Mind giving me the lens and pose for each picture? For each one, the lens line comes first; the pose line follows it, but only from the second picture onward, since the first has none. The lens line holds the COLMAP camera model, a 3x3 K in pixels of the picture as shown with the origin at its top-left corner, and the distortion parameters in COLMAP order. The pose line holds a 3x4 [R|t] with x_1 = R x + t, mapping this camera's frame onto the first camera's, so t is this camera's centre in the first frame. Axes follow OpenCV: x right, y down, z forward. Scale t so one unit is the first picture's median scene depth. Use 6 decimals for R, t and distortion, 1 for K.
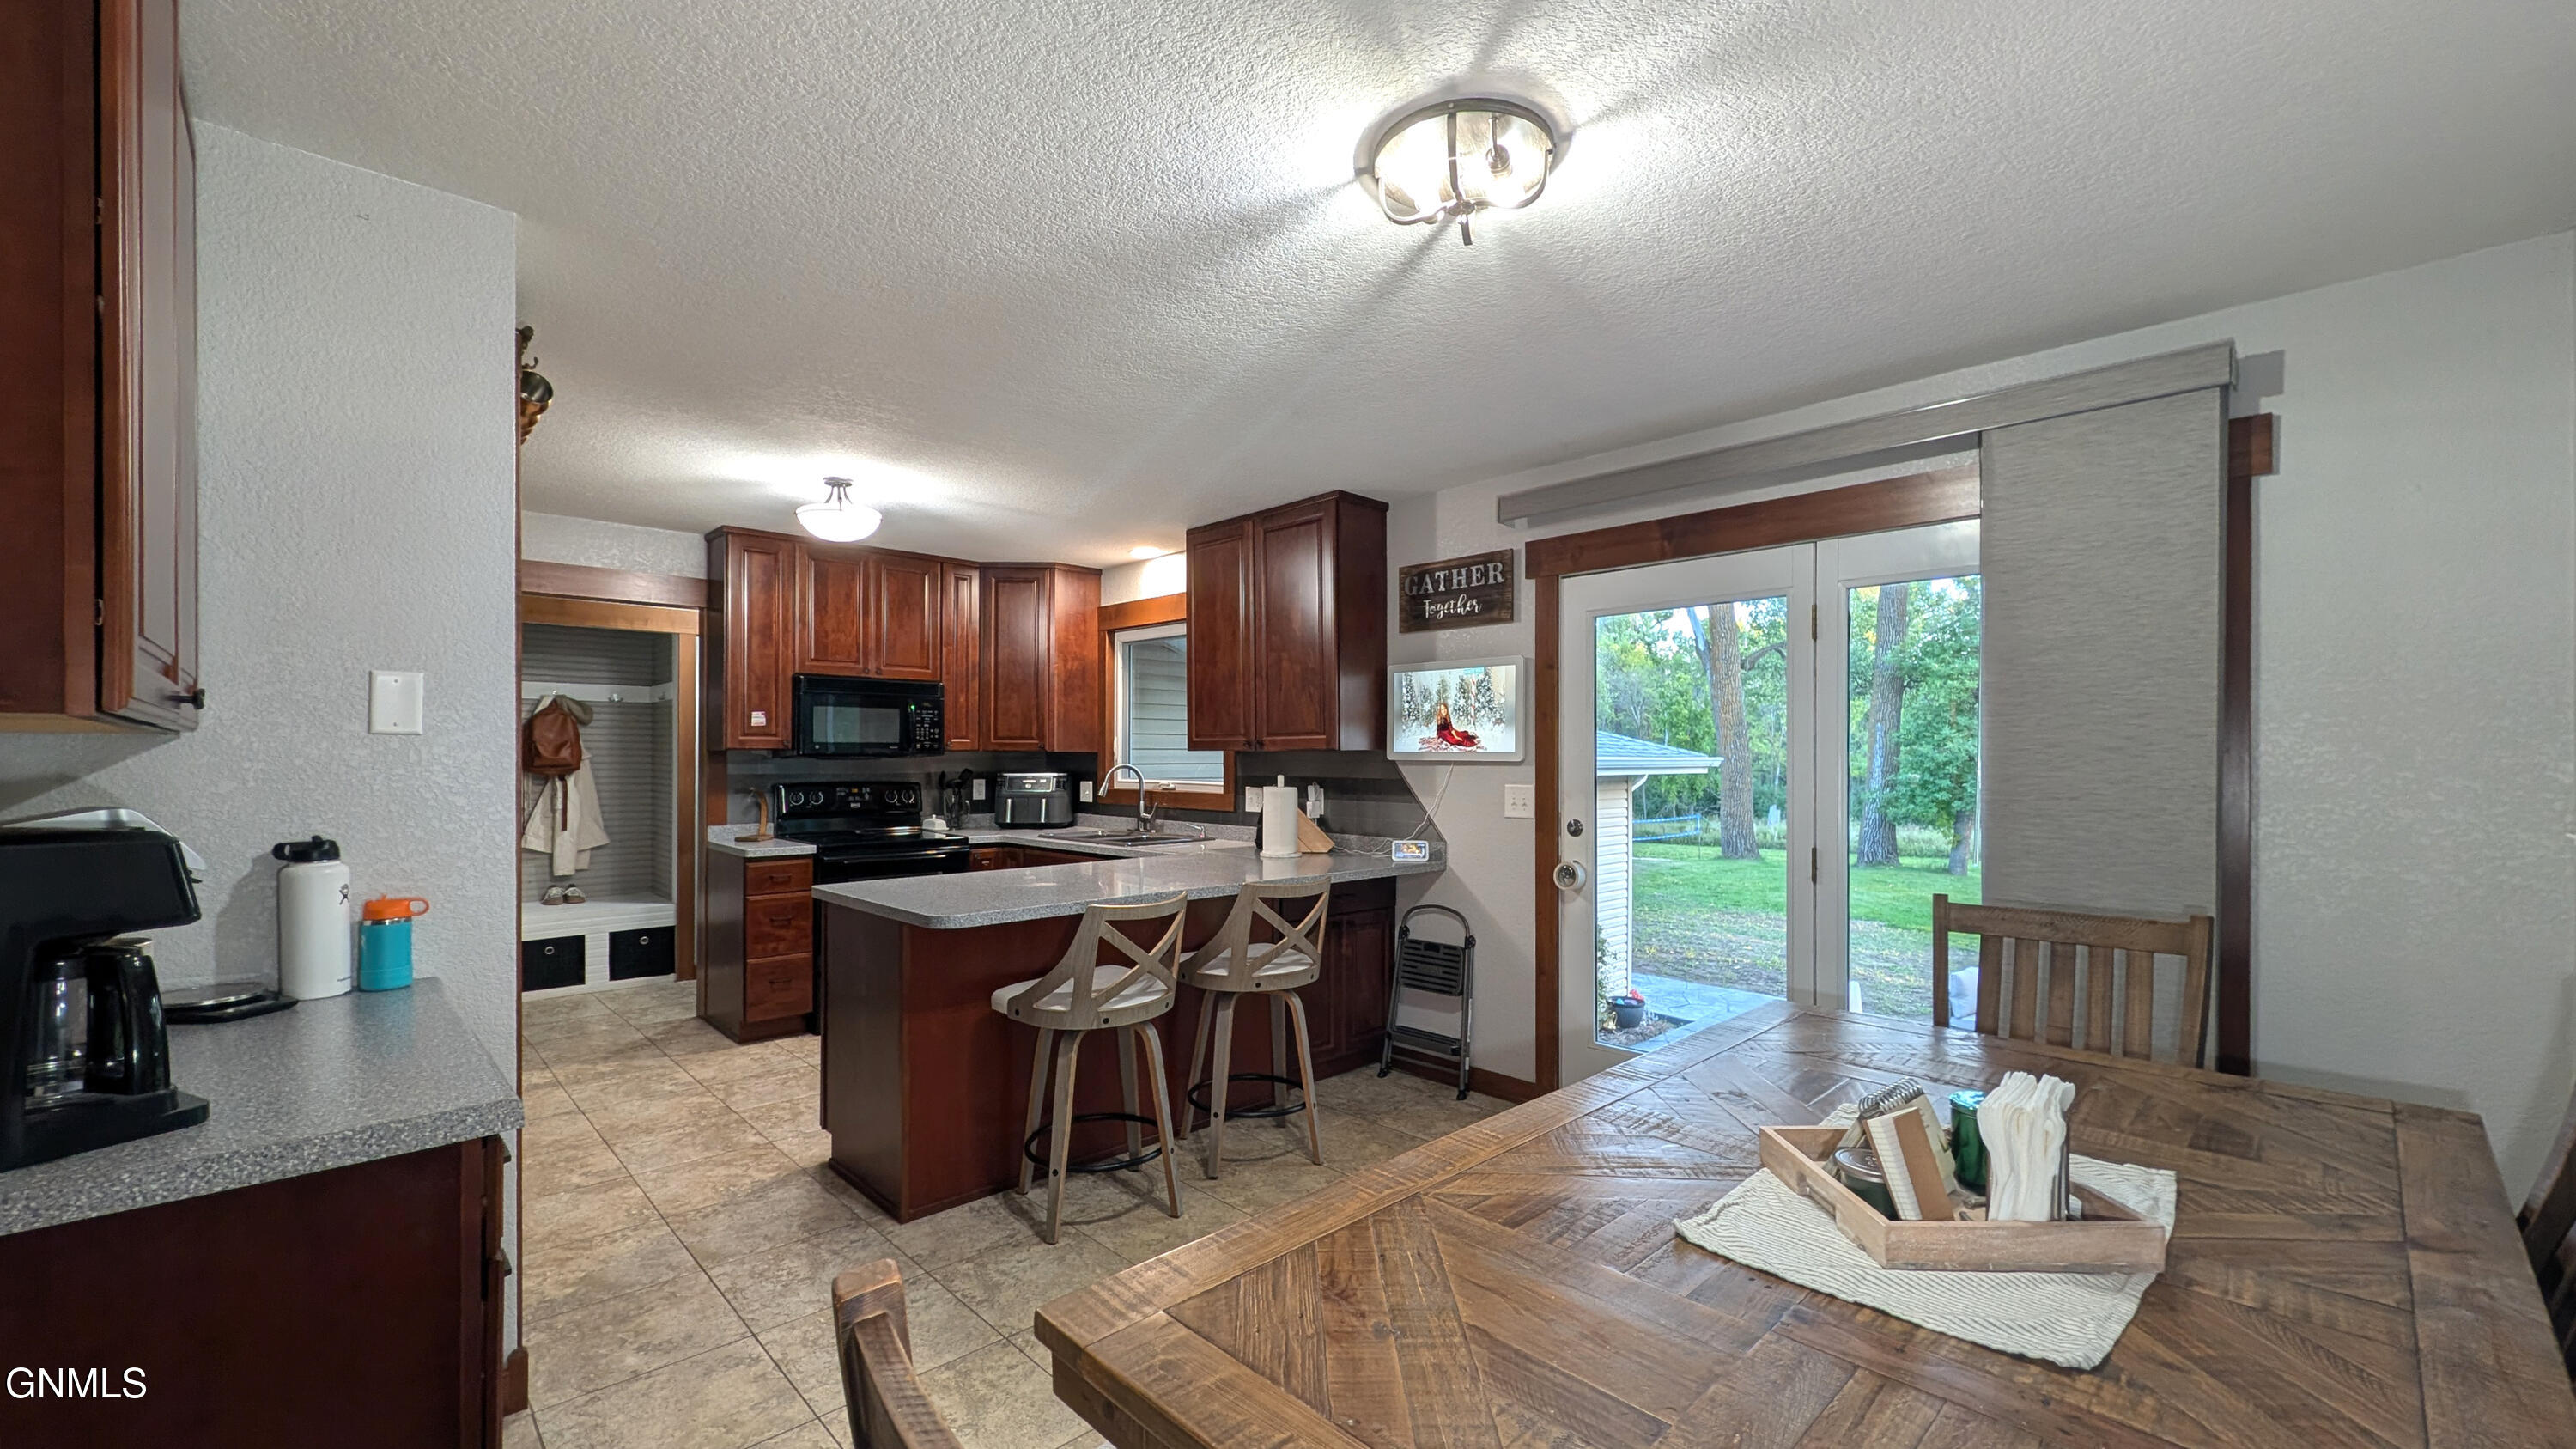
lens RADIAL K [[1011.3, 0, 1288.2], [0, 1011.3, 752.8], [0, 0, 1]] dist [-0.000238, -0.000156]
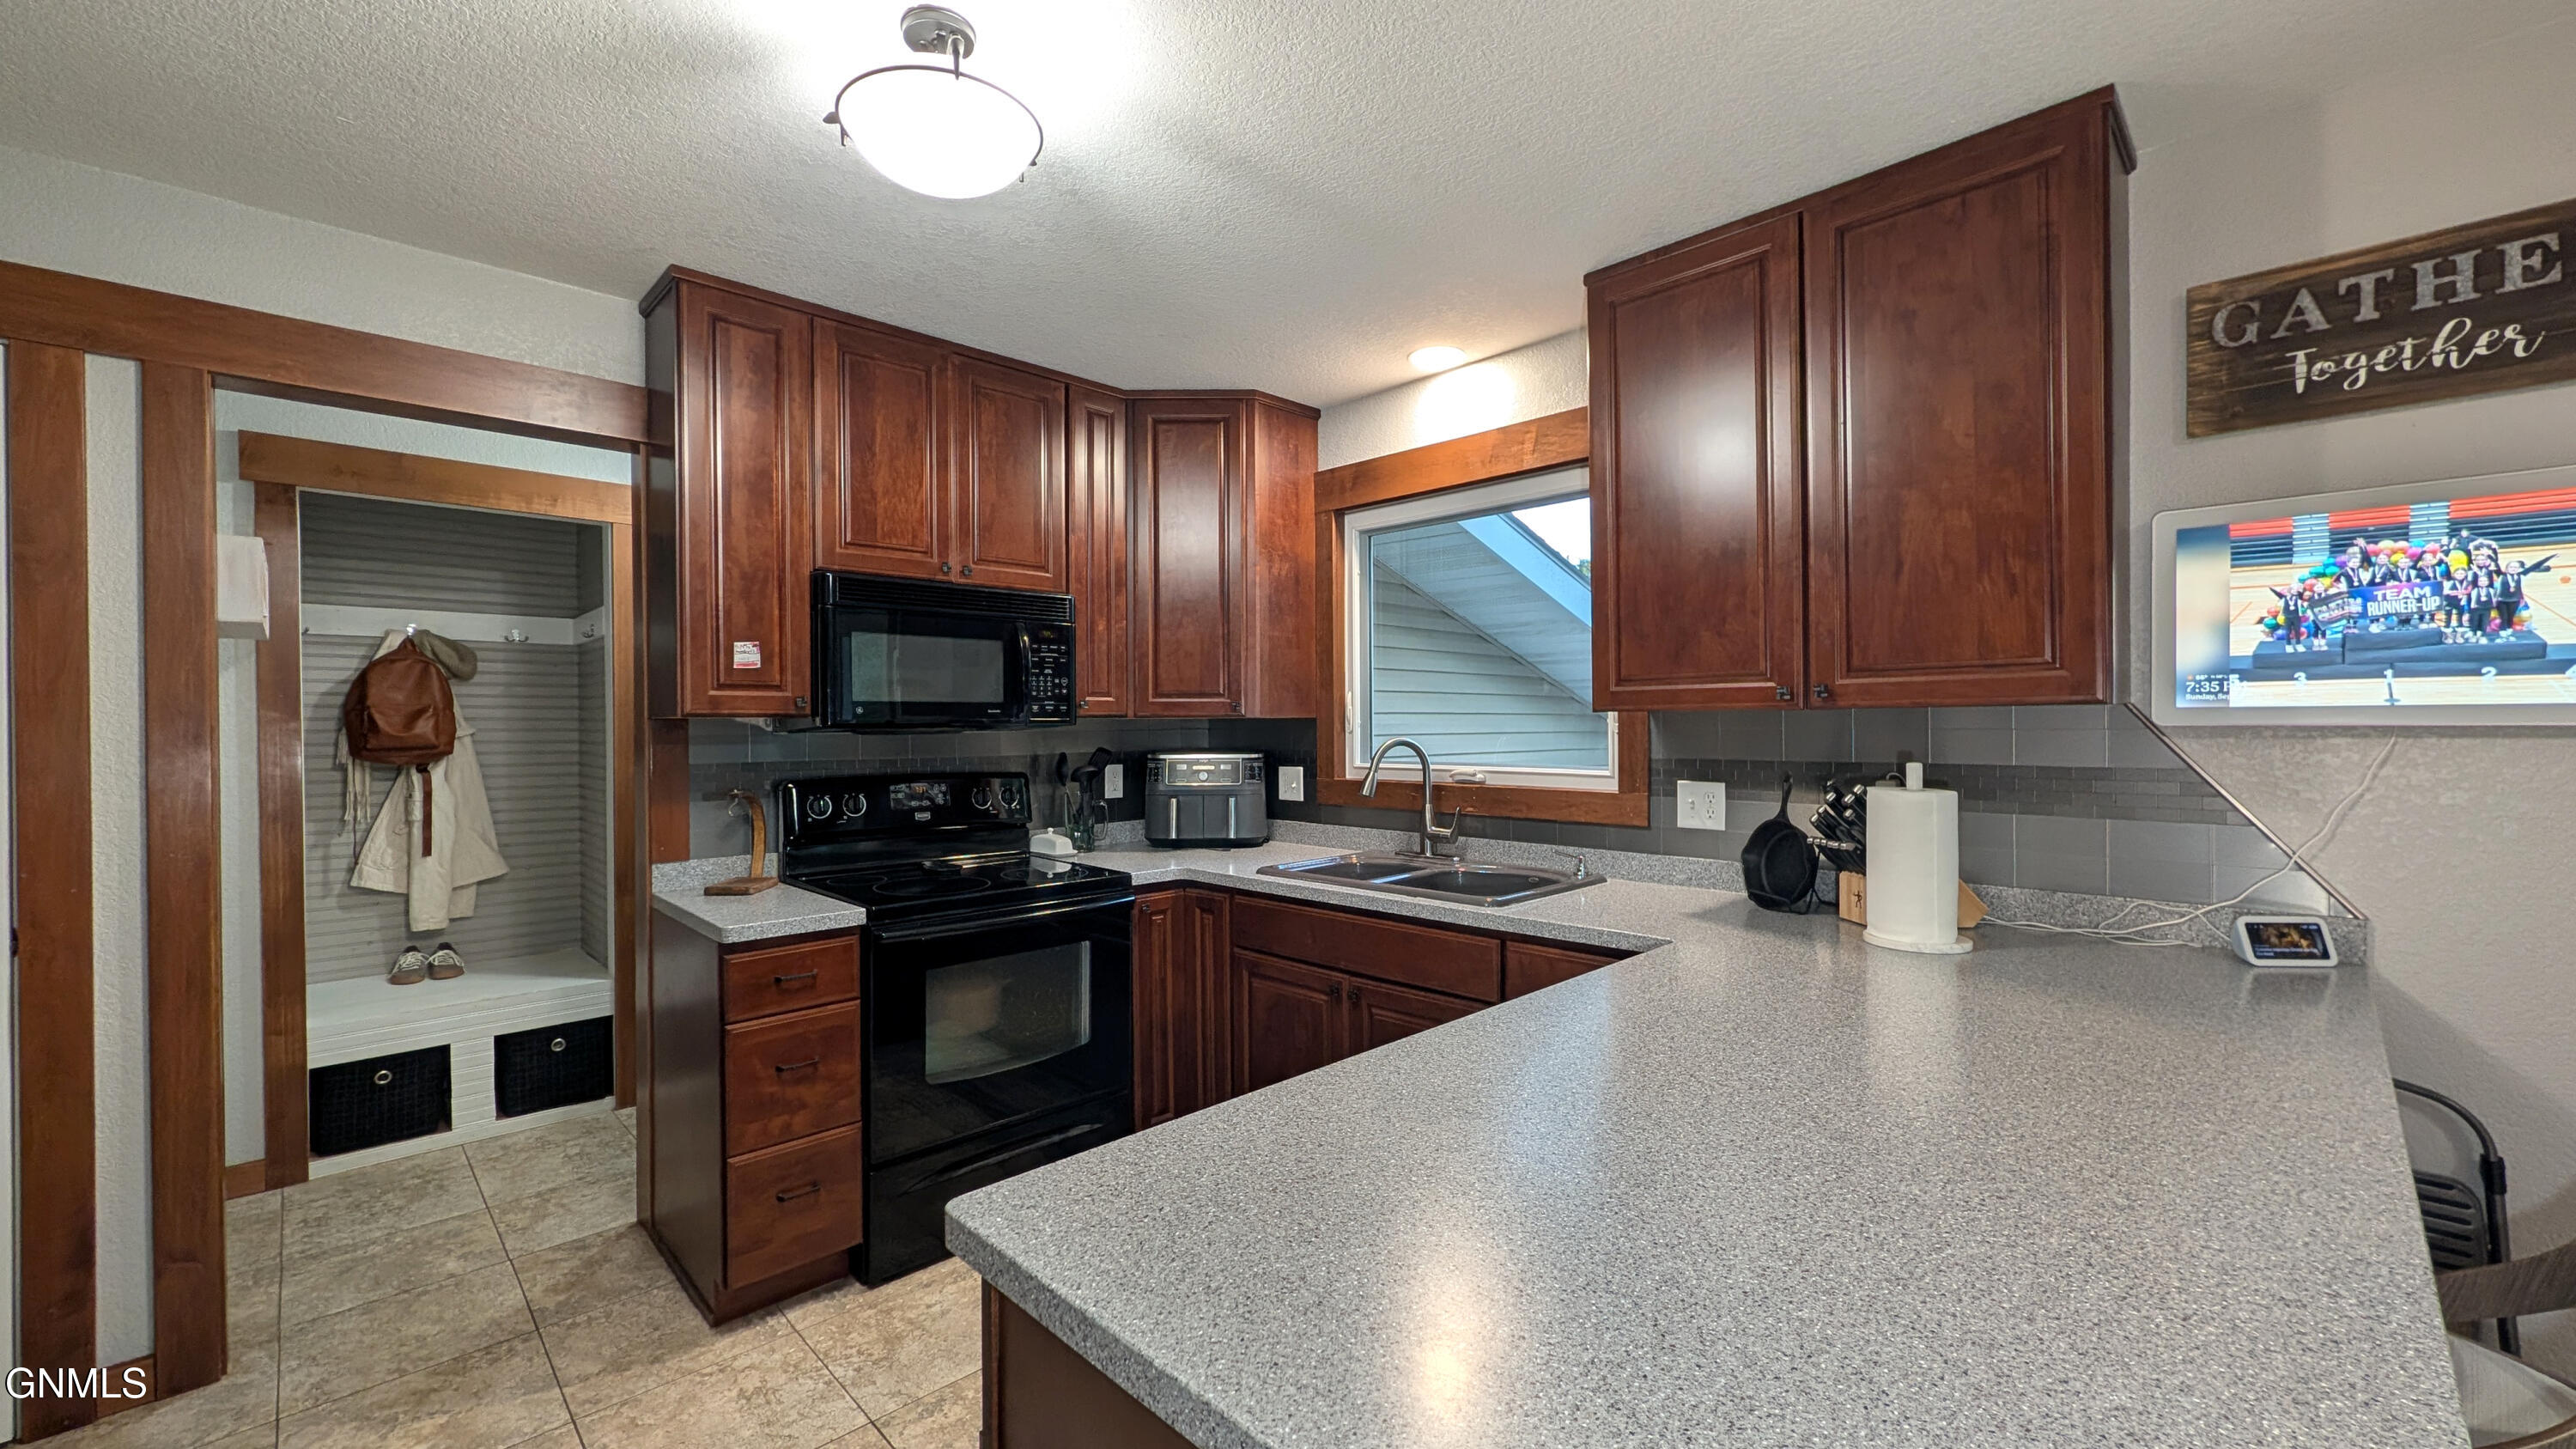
lens RADIAL K [[1045.3, 0, 1283.1], [0, 1045.3, 729.9], [0, 0, 1]] dist [-0.000807, -0.000132]
pose [[0.999909, -0.008148, -0.010719, -0.219735], [0.008226, 0.999940, 0.007271, 0.002060], [0.010659, -0.007358, 0.999916, 0.421127]]
